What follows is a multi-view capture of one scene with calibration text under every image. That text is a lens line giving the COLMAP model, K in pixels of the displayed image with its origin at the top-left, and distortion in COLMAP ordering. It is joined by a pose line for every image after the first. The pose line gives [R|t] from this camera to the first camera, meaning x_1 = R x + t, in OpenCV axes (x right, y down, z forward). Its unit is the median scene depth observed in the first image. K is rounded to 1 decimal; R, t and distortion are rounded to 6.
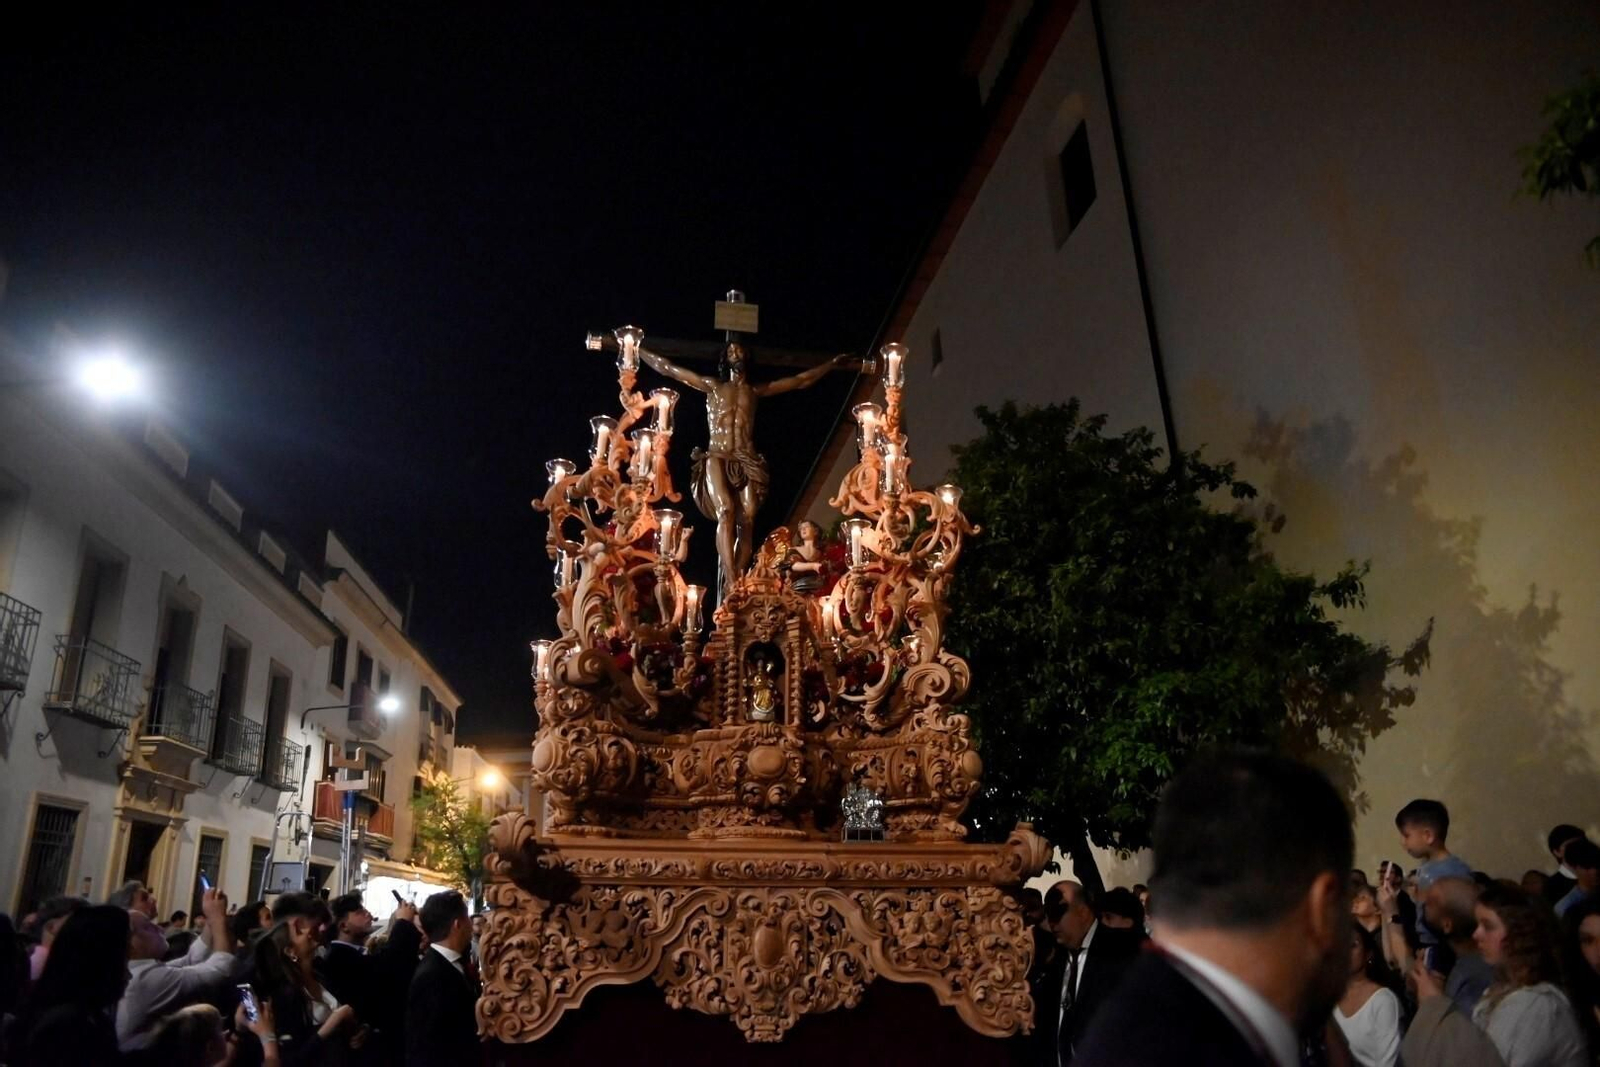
lens RADIAL K [[1098.3, 0, 800.0], [0, 1098.3, 533.5], [0, 0, 1]] dist [-0.115642, 0.096065]
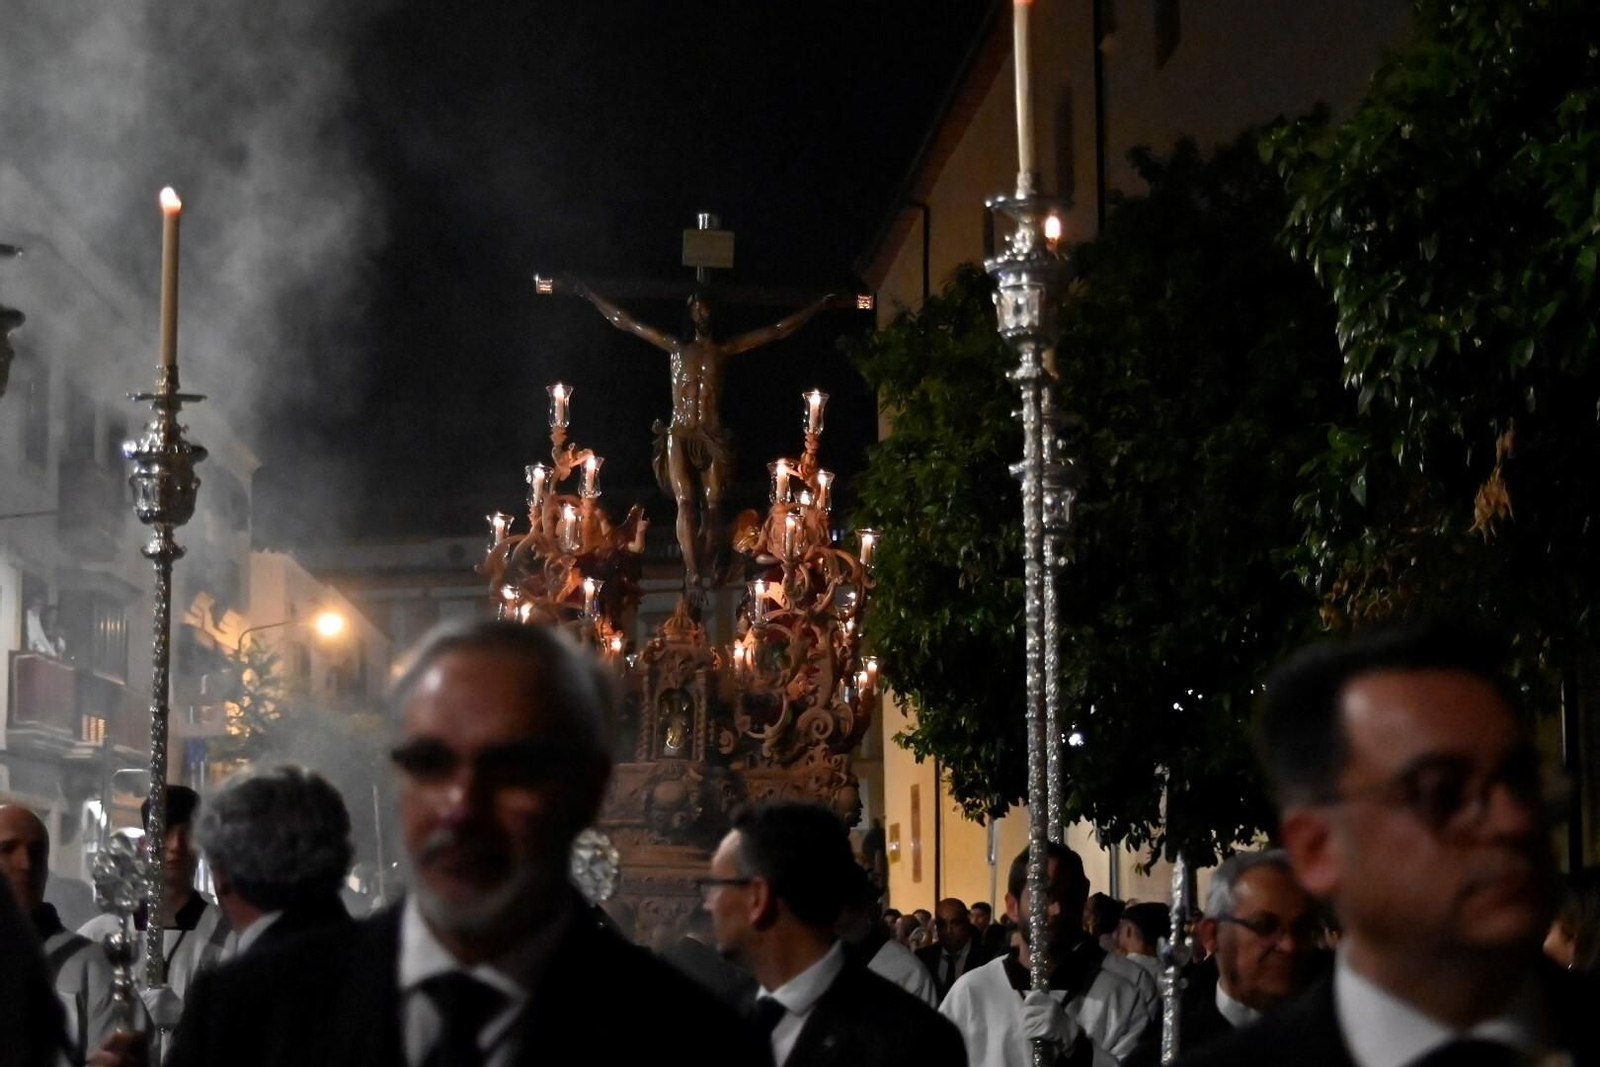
lens RADIAL K [[2773.0, 0, 800.0], [0, 2773.0, 533.5], [0, 0, 1]] dist [-0.010256, 0.022319]
pose [[0.988382, 0.012064, -0.151511, 0.538222], [0.019001, 0.979217, 0.201922, -0.649424], [0.150798, -0.202455, 0.967611, -1.778844]]
